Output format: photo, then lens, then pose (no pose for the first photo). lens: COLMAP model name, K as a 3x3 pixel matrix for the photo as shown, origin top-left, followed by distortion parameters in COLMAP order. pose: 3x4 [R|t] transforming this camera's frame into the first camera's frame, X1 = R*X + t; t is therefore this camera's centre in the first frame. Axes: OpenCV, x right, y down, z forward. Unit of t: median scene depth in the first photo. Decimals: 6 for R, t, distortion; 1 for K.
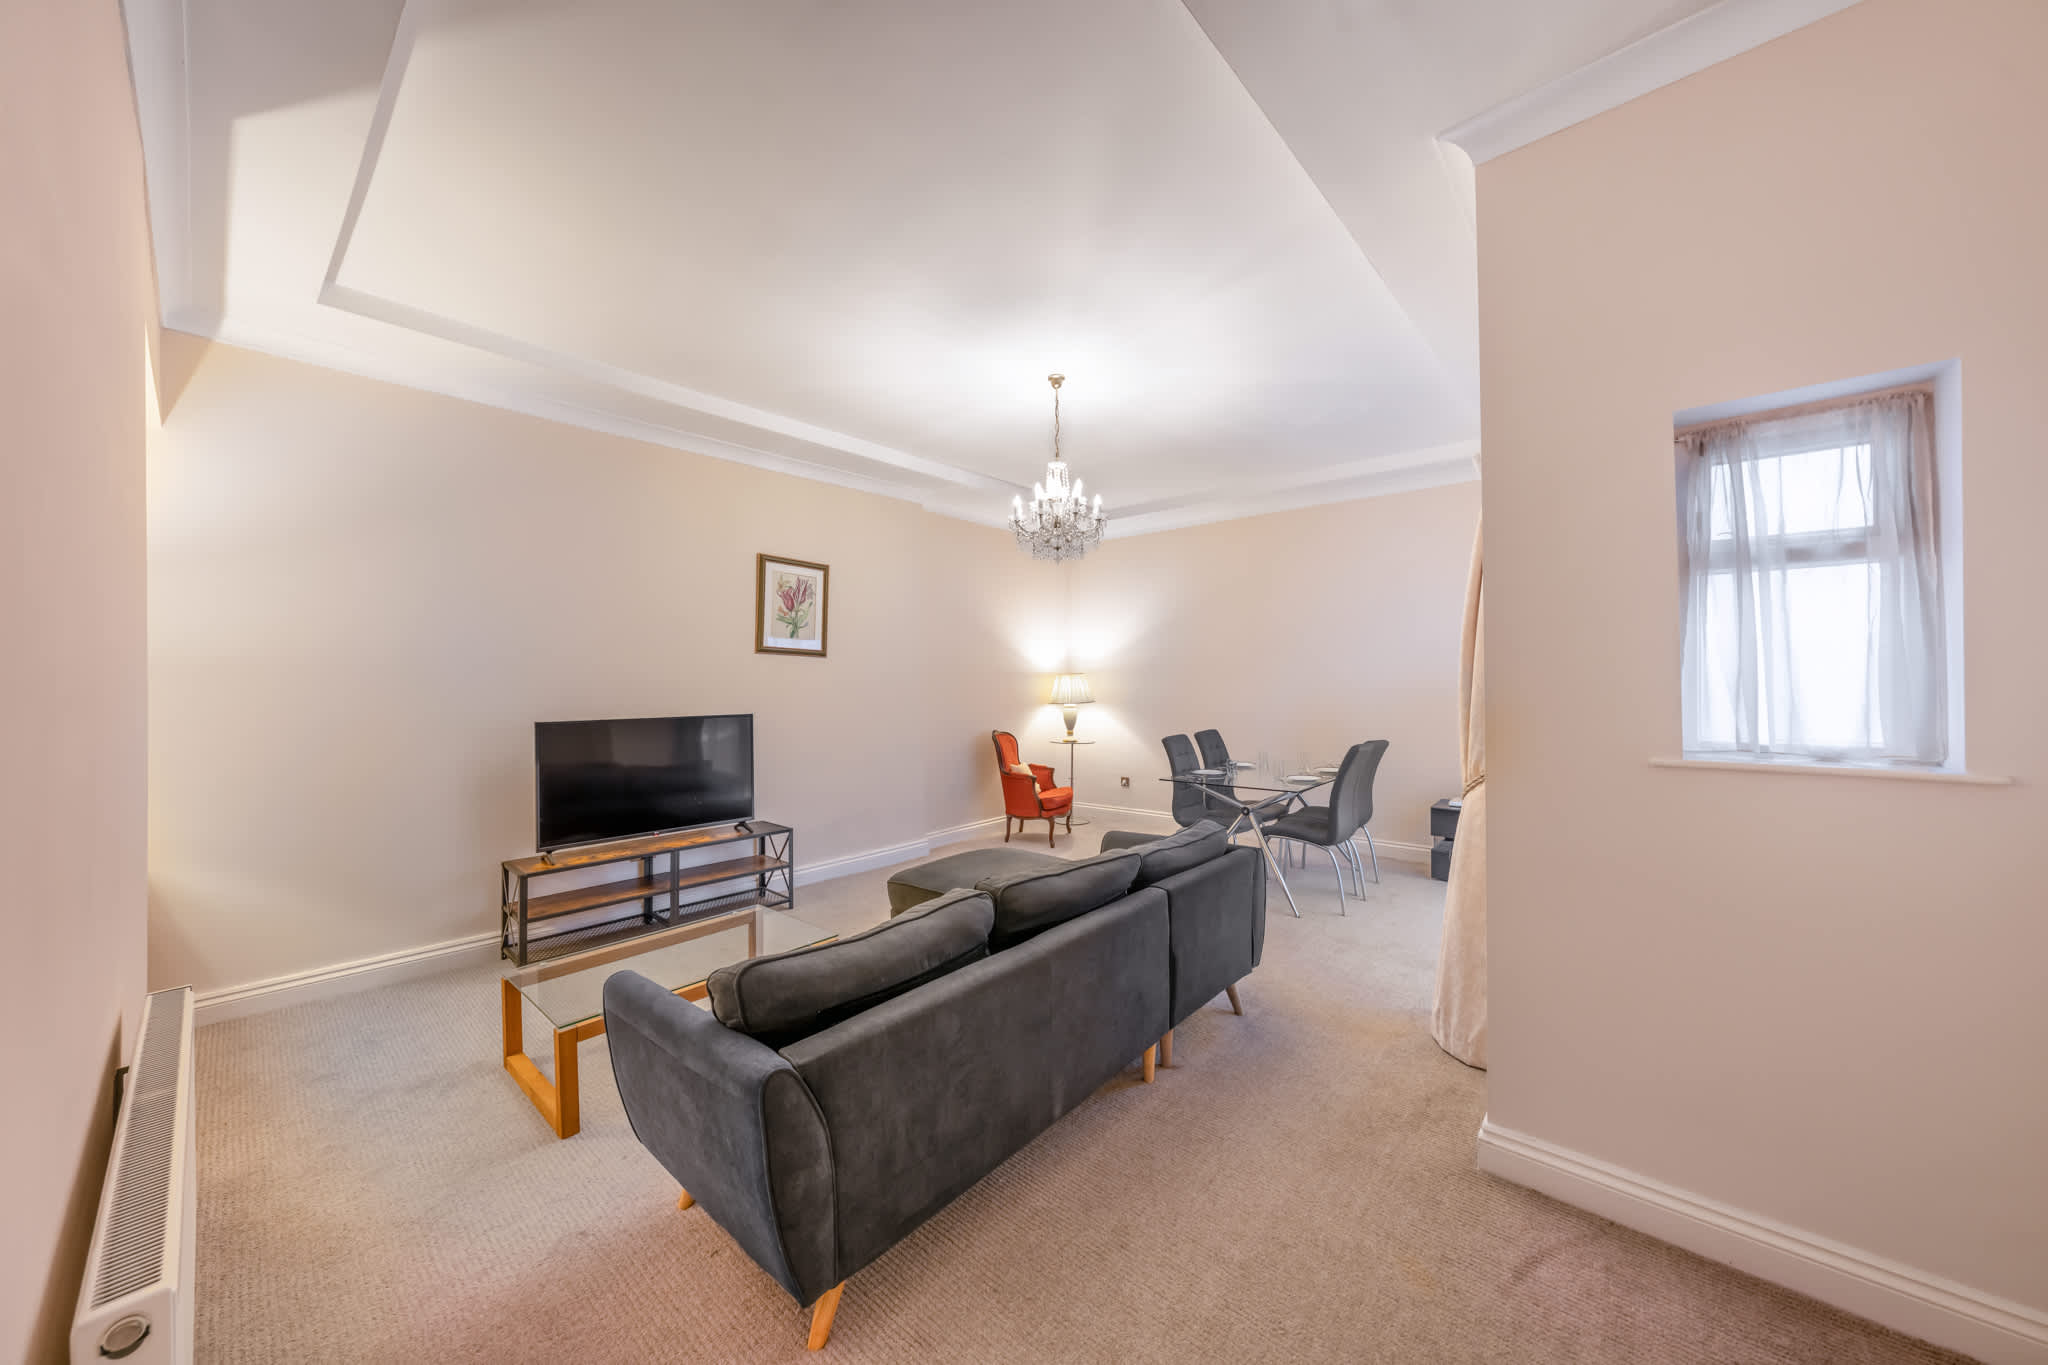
lens RADIAL K [[694.1, 0, 1029.5], [0, 694.1, 677.0], [0, 0, 1]] dist [-0.006250, 0.000488]
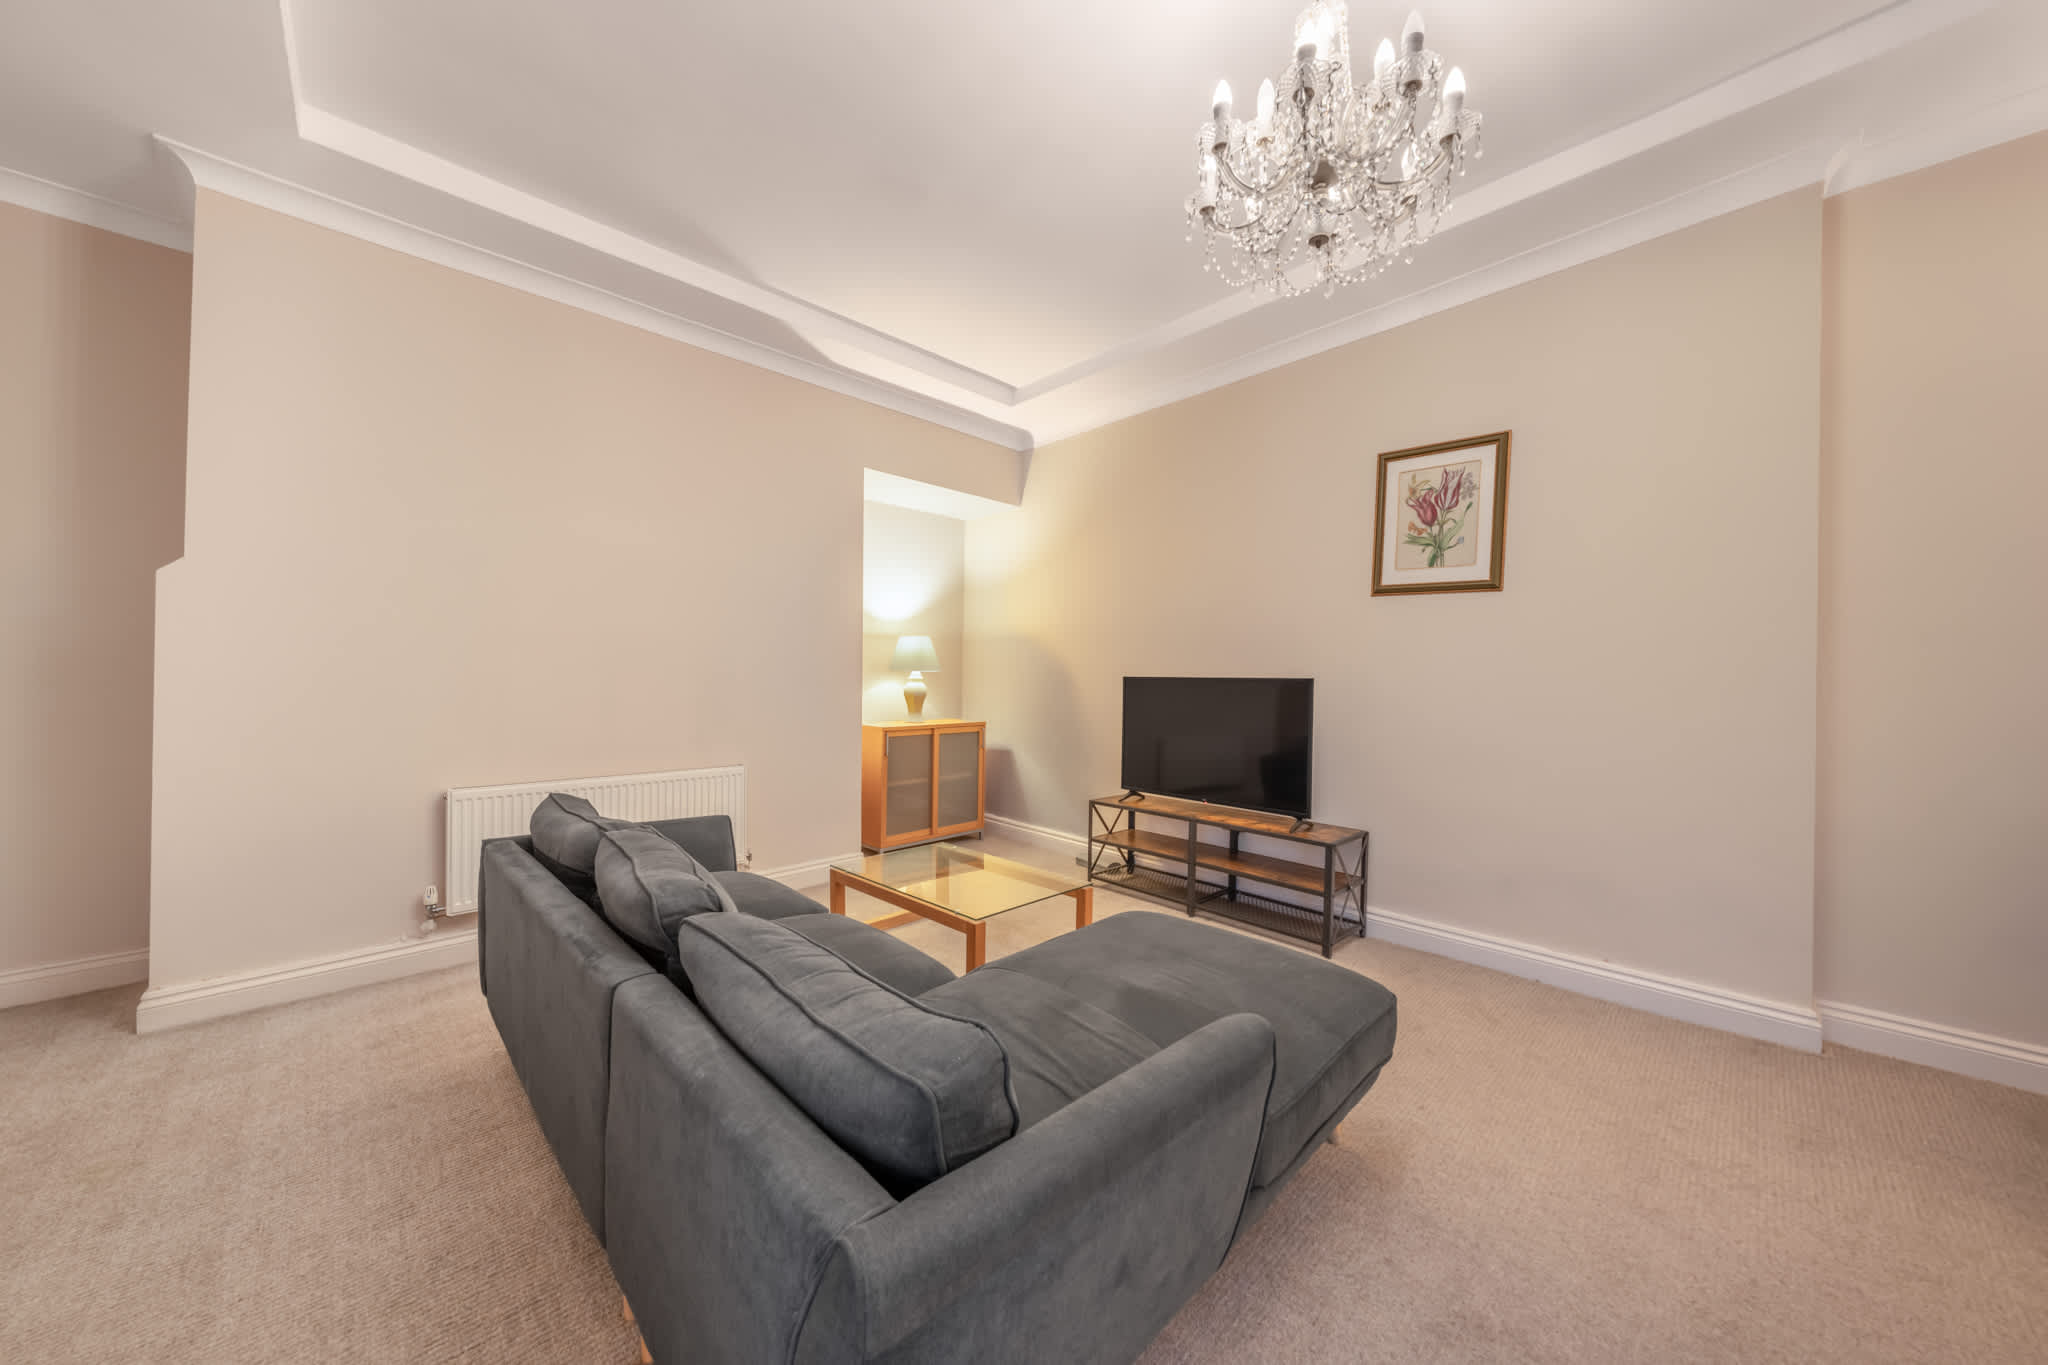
lens RADIAL K [[694.1, 0, 1020.1], [0, 694.1, 685.0], [0, 0, 1]] dist [-0.006250, 0.000488]
pose [[-0.081144, 0.012910, -0.996619, 0.332986], [-0.008409, 0.999872, 0.013637, 0.048322], [0.996667, 0.009487, -0.081025, 0.669718]]
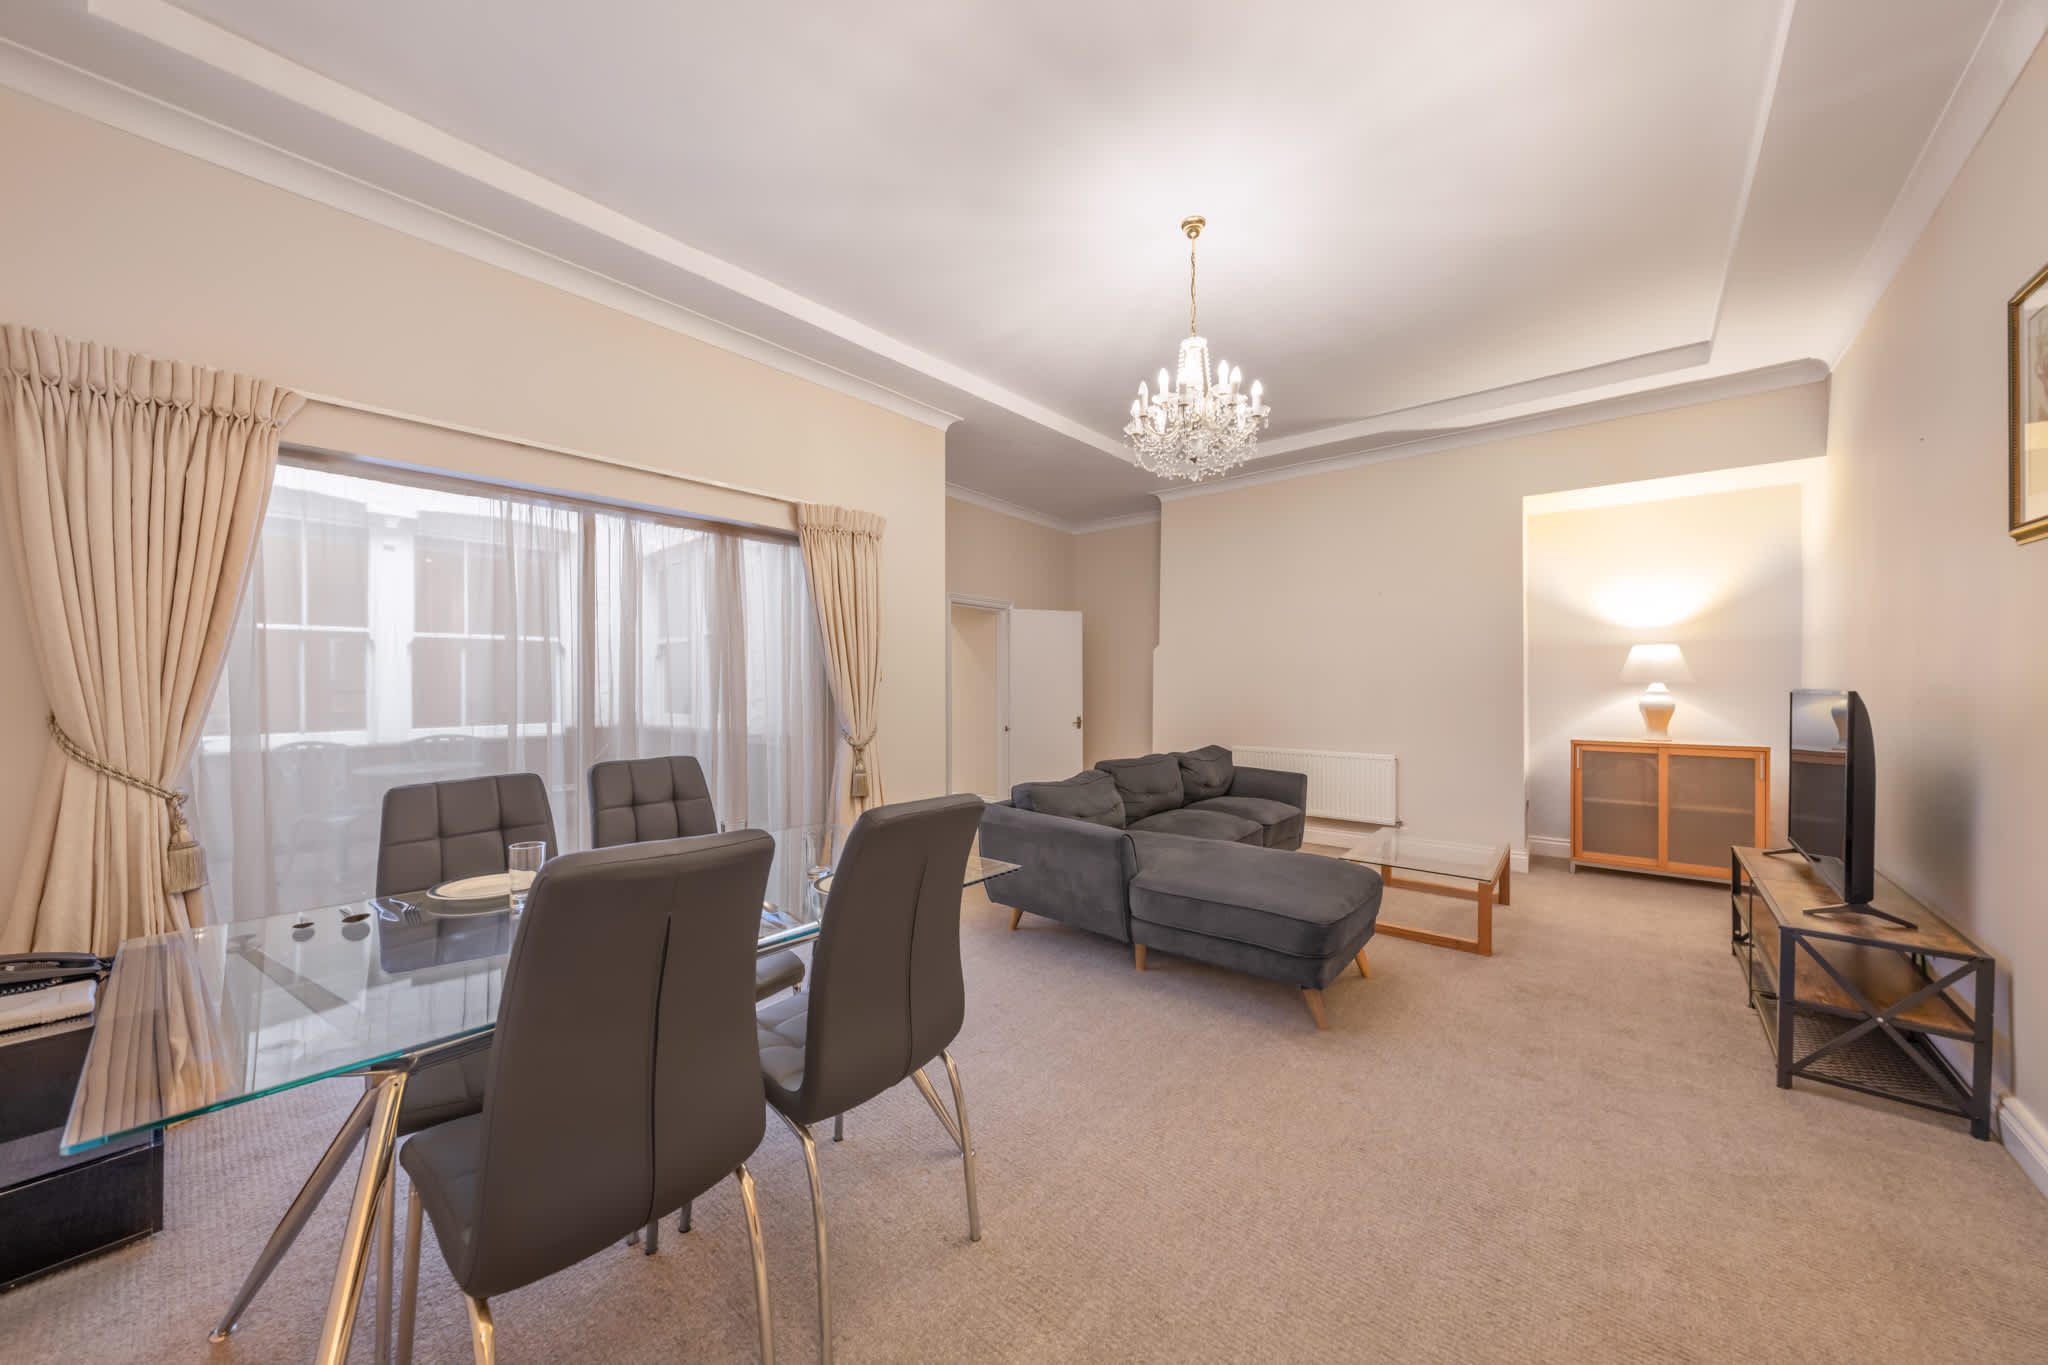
lens RADIAL K [[694.1, 0, 1020.4], [0, 694.1, 682.4], [0, 0, 1]] dist [-0.006250, 0.000488]
pose [[-0.999888, 0.001517, -0.014869, 0.179012], [0.001562, 0.999994, -0.003029, 0.044114], [0.014864, -0.003052, -0.999885, 1.330653]]
